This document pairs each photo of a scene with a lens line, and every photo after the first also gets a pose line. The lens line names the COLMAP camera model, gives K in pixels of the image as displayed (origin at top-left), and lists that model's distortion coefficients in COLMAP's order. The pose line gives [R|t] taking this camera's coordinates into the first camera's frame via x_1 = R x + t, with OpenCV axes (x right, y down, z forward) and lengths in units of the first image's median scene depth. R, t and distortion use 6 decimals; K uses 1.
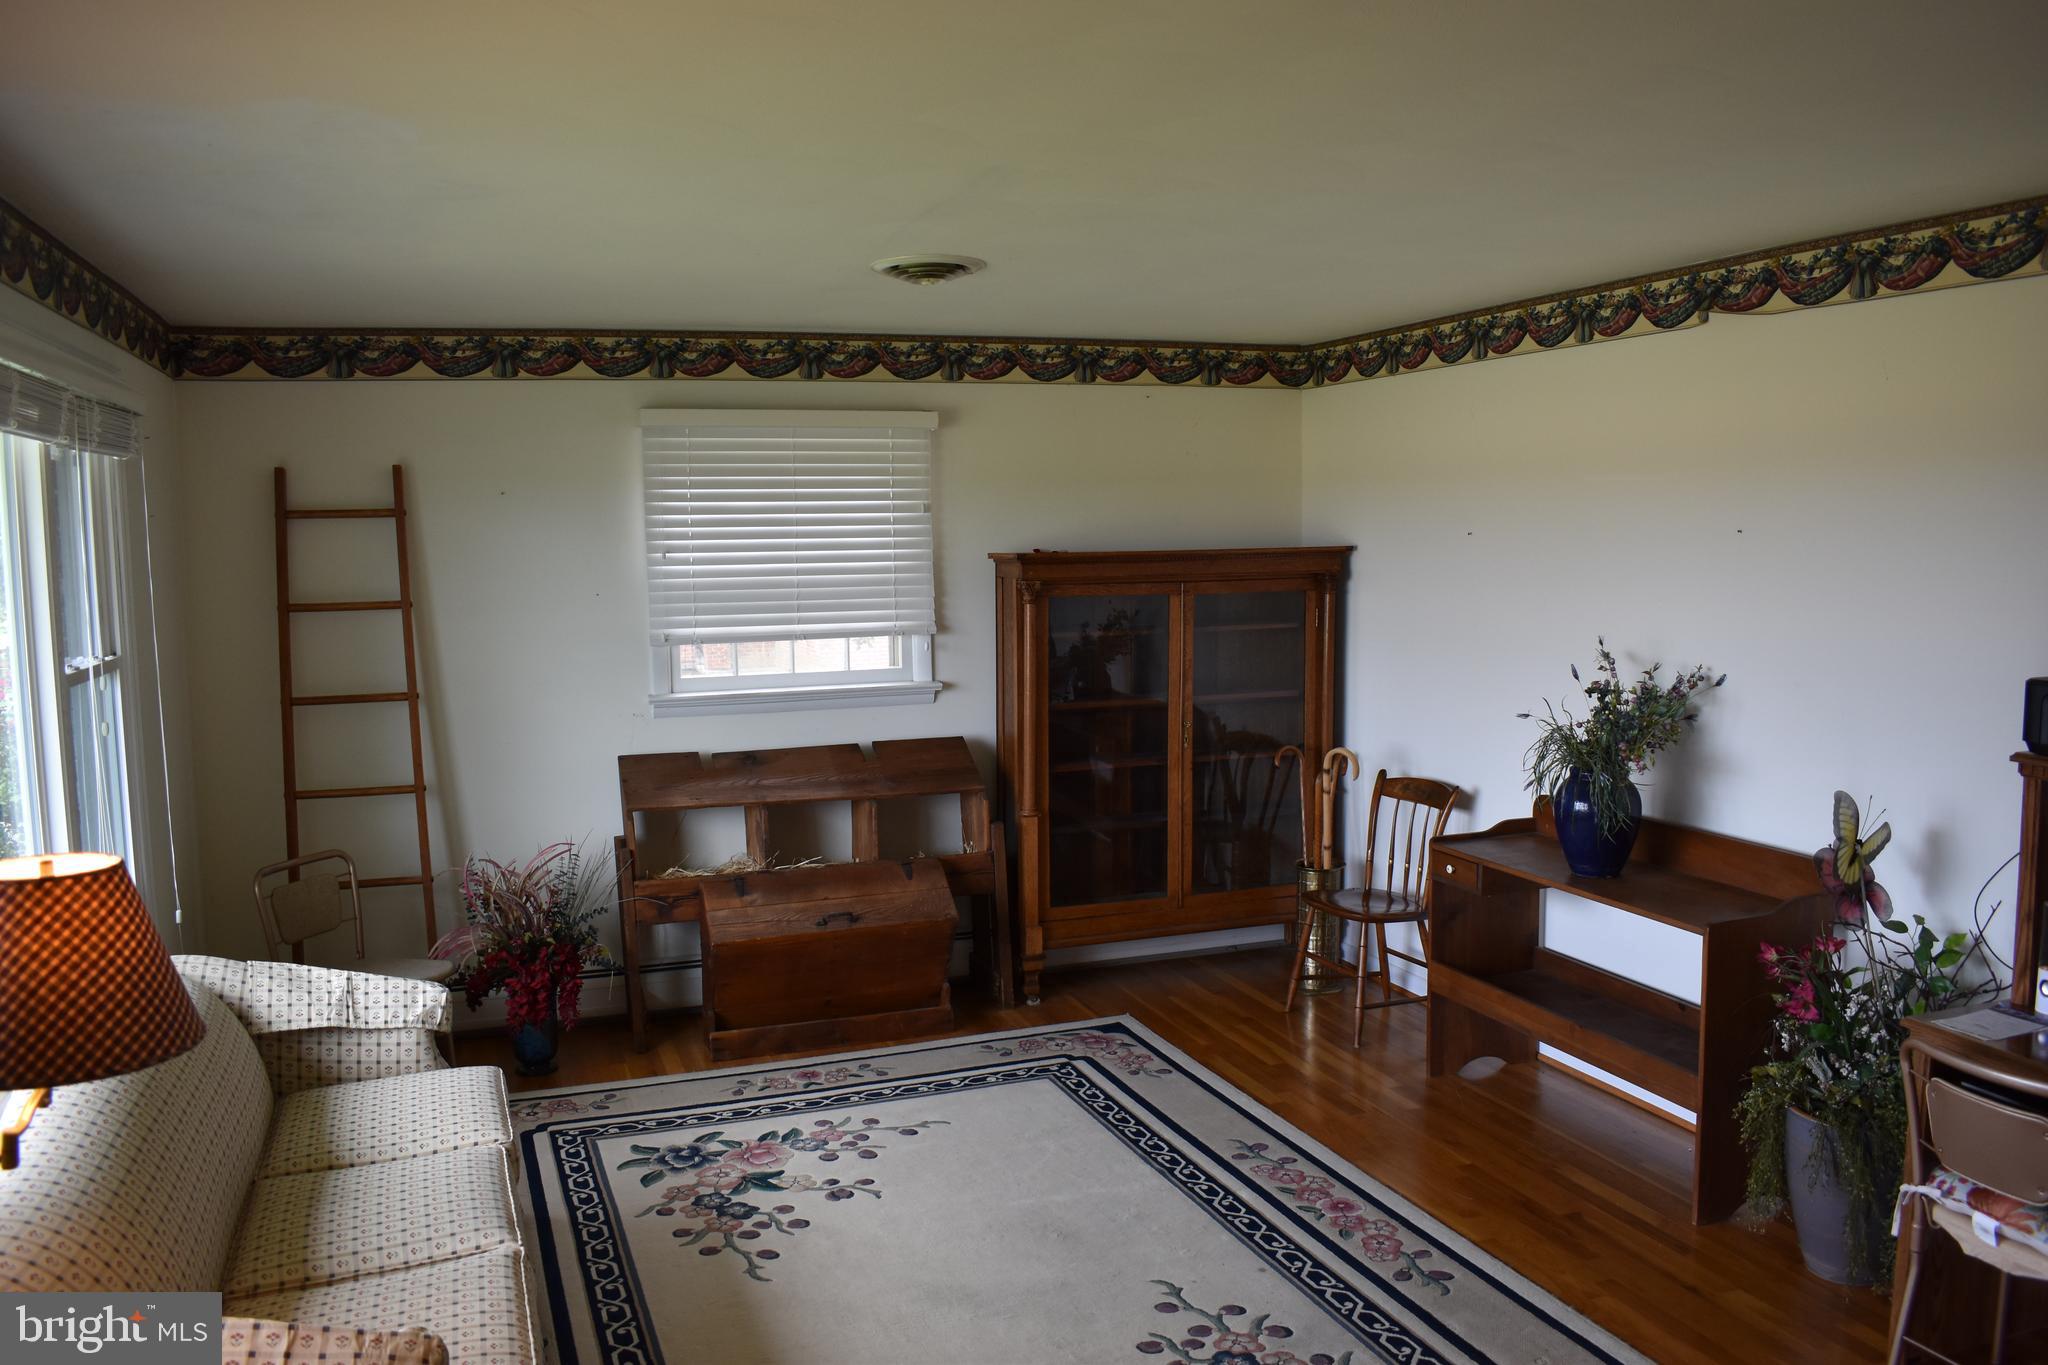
lens RADIAL K [[1603.0, 0, 1020.3], [0, 1603.0, 680.6], [0, 0, 1]] dist [-0.097478, 0.013037]
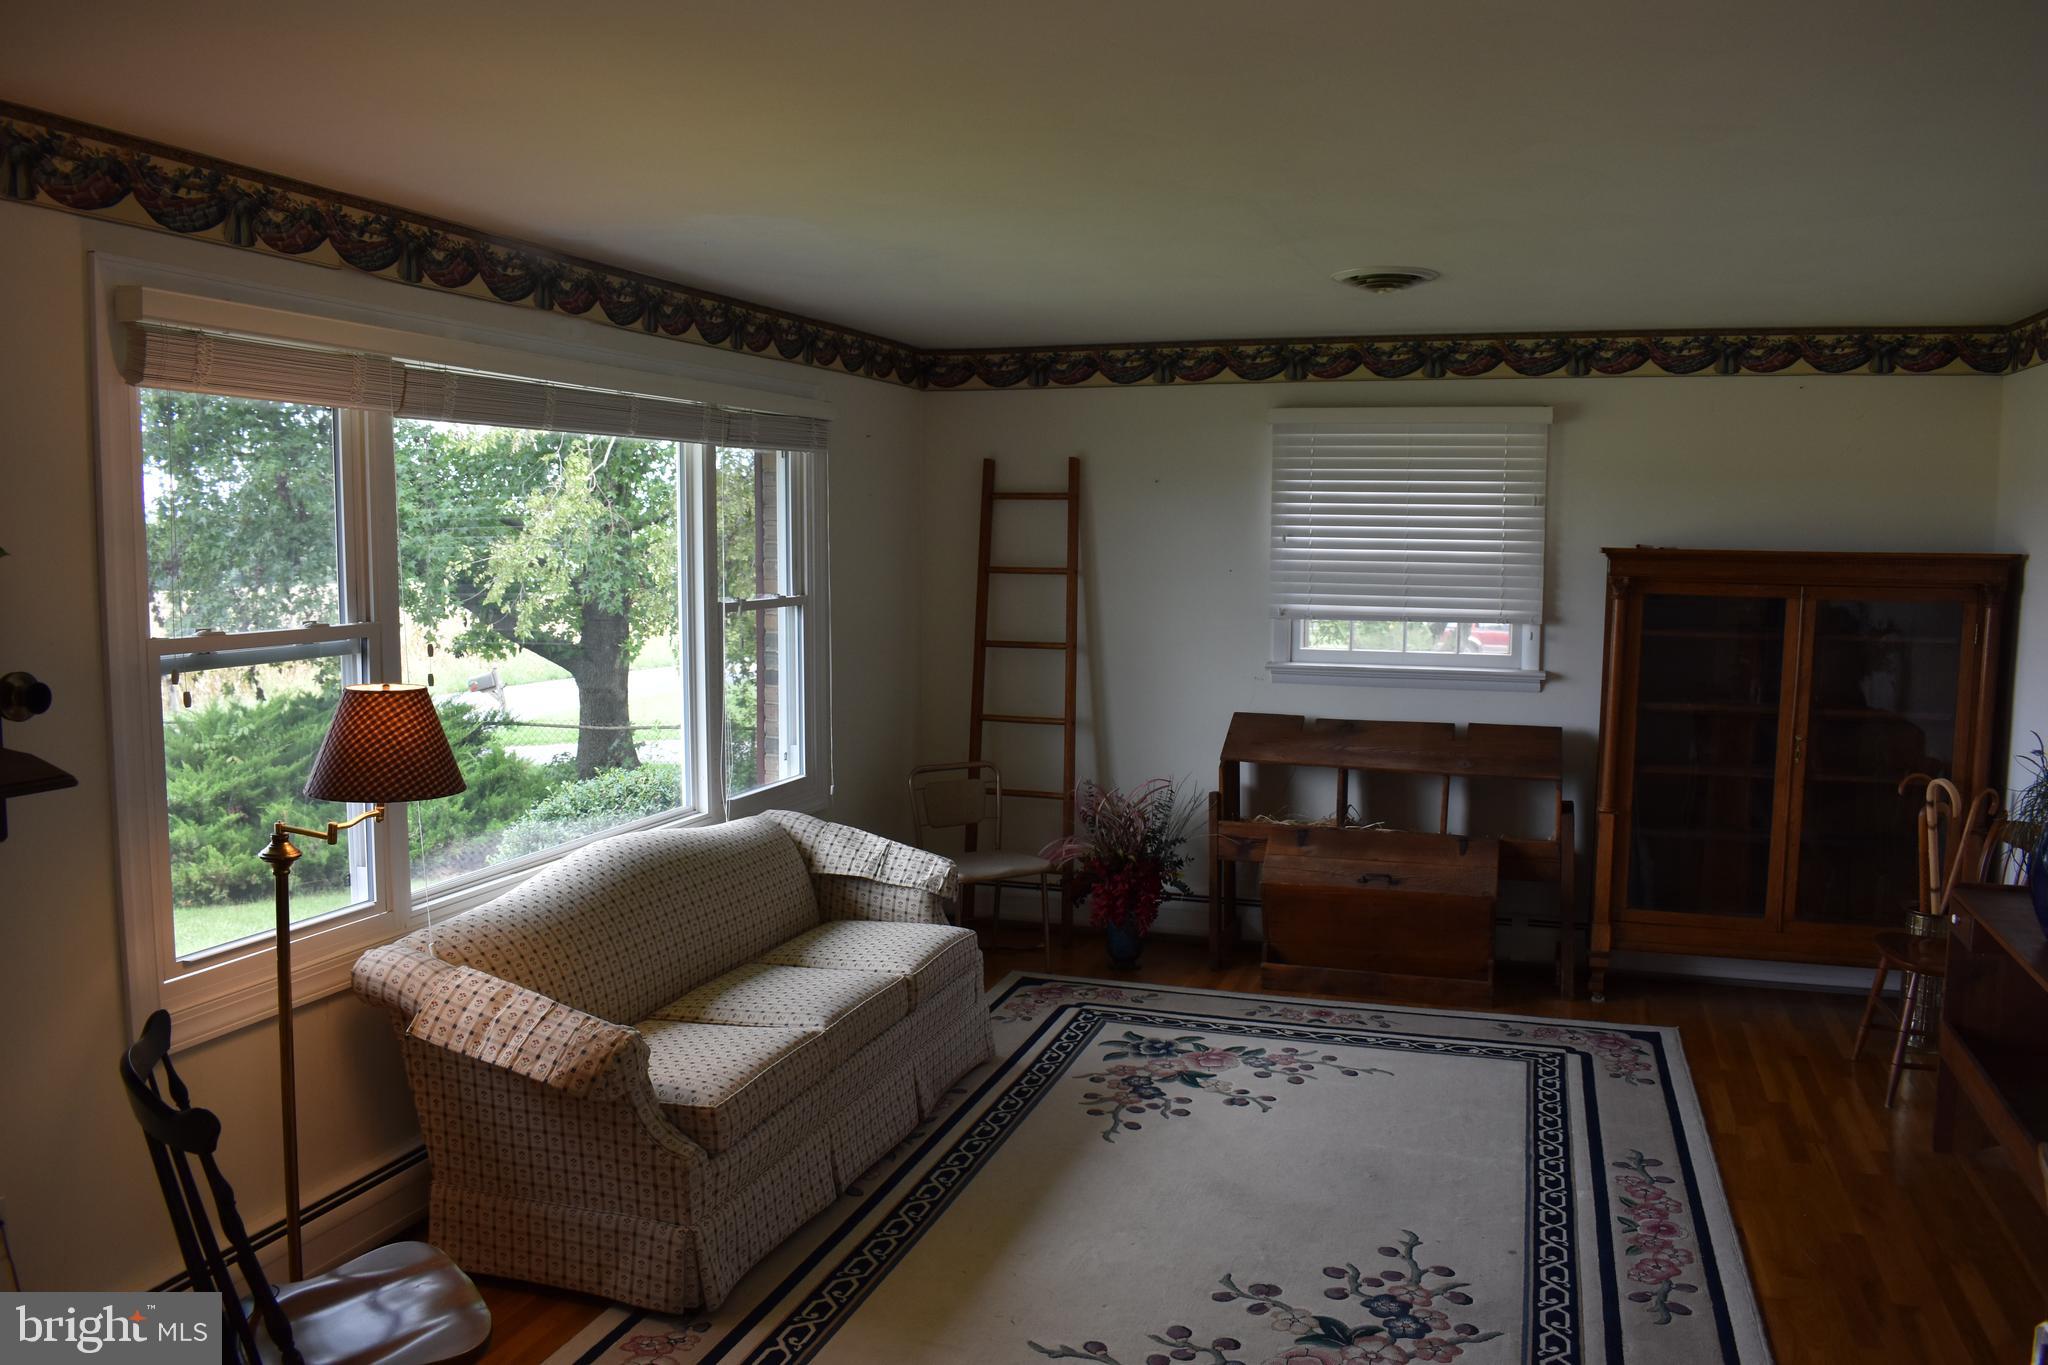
lens RADIAL K [[1603.0, 0, 1025.0], [0, 1603.0, 684.6], [0, 0, 1]] dist [-0.097478, 0.013037]
pose [[0.783429, 0.082164, -0.616026, 0.355330], [-0.076451, 0.996435, 0.035675, -0.002216], [0.616761, 0.019146, 0.786918, 0.002542]]
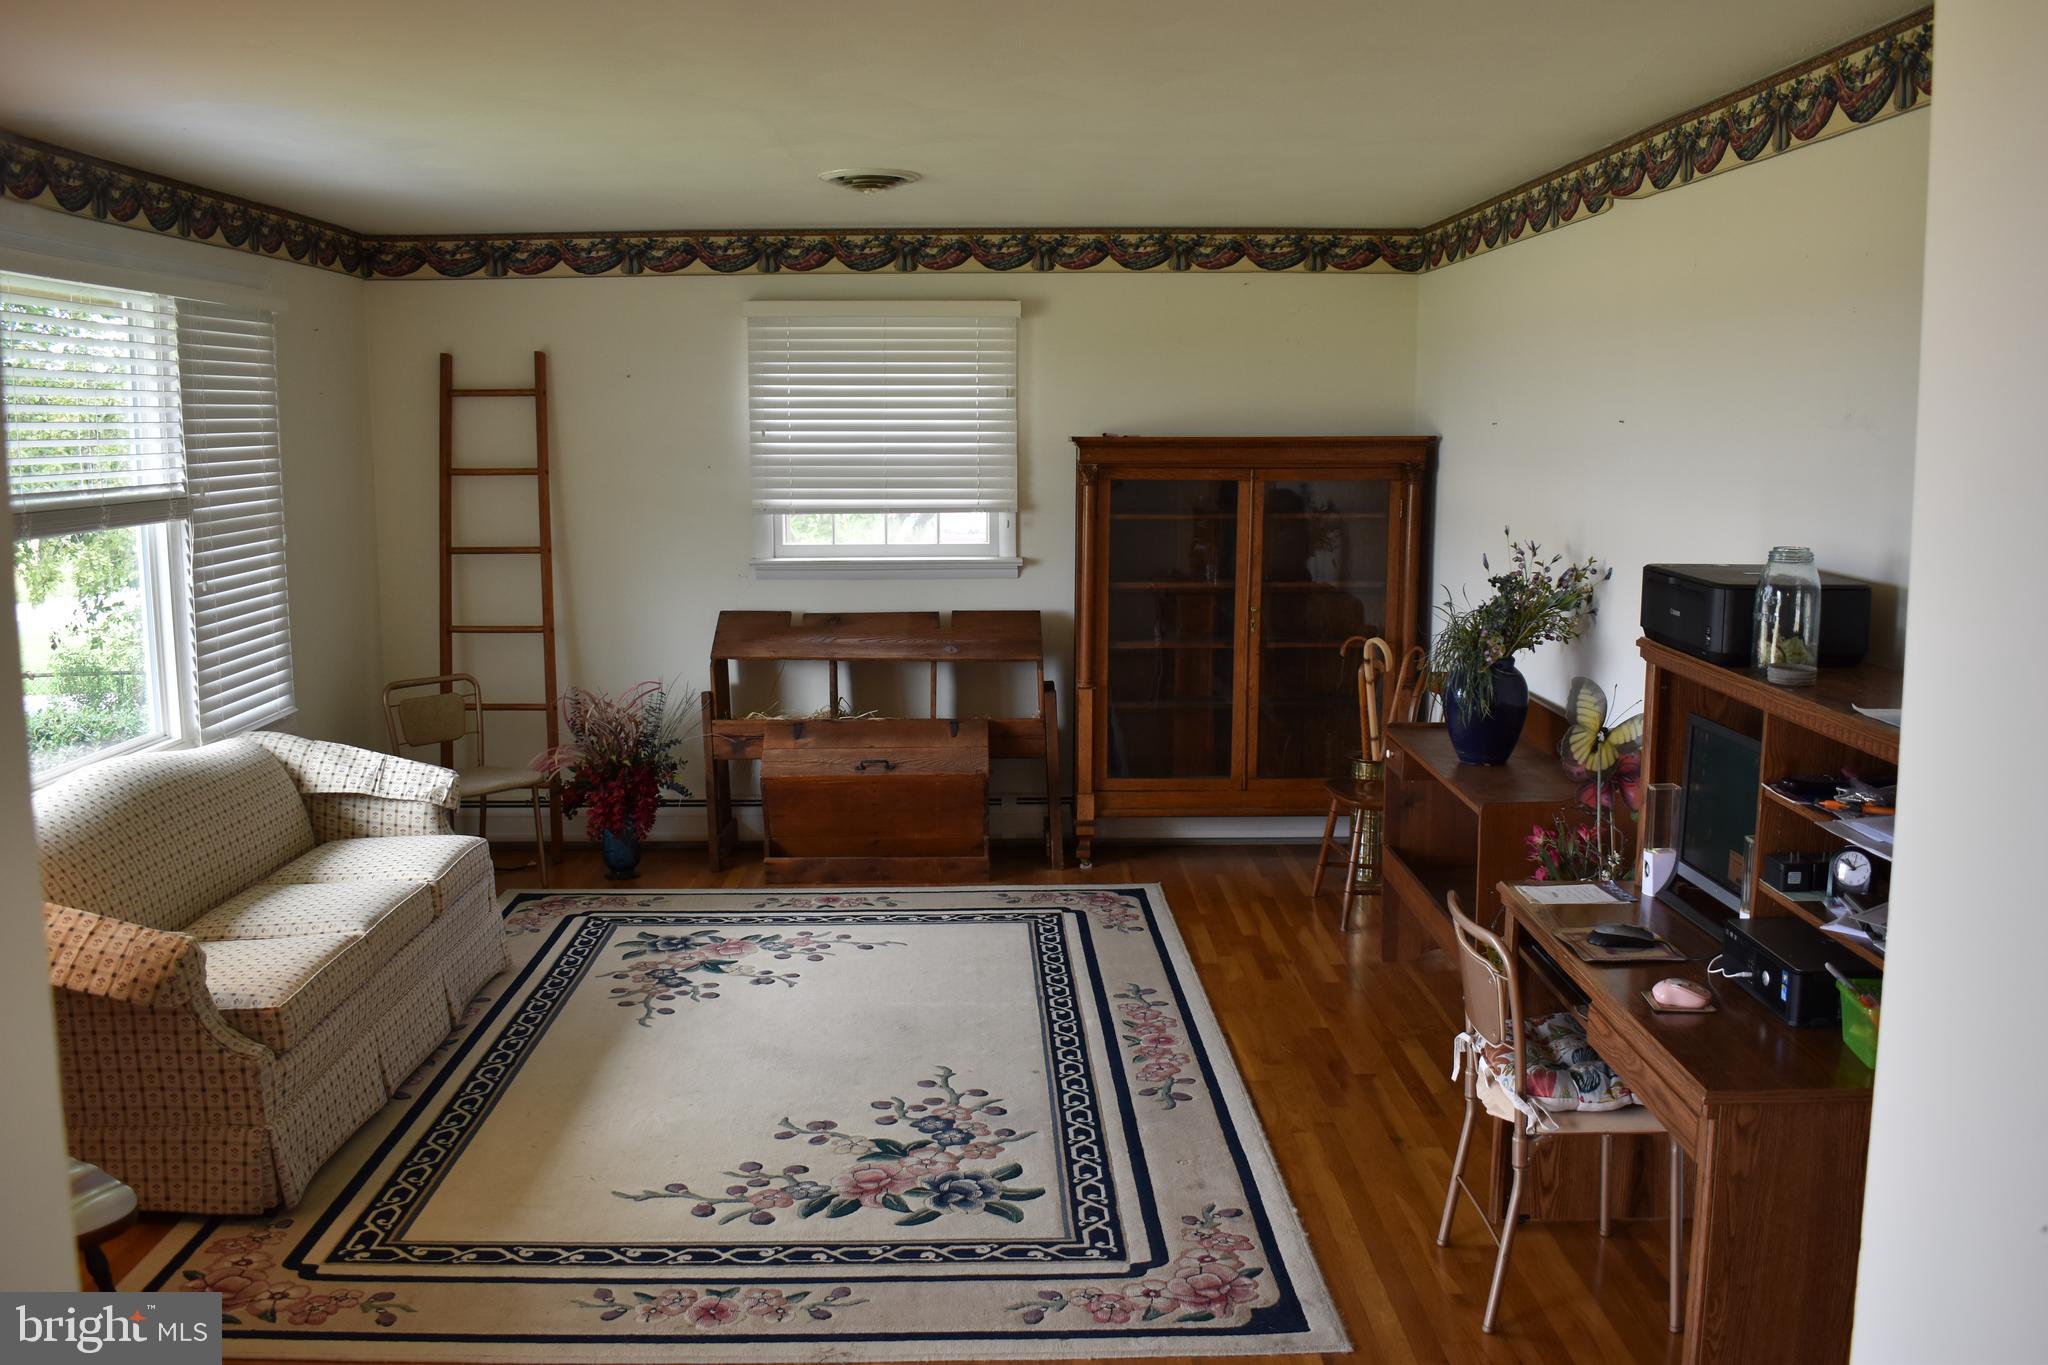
lens RADIAL K [[1815.1, 0, 1030.4], [0, 1815.1, 680.4], [0, 0, 1]] dist [-0.087360, 0.016127]
pose [[0.946011, 0.059011, -0.318719, 0.387698], [-0.043092, 0.997457, 0.056776, 0.014866], [0.321259, -0.039976, 0.946147, -0.152044]]
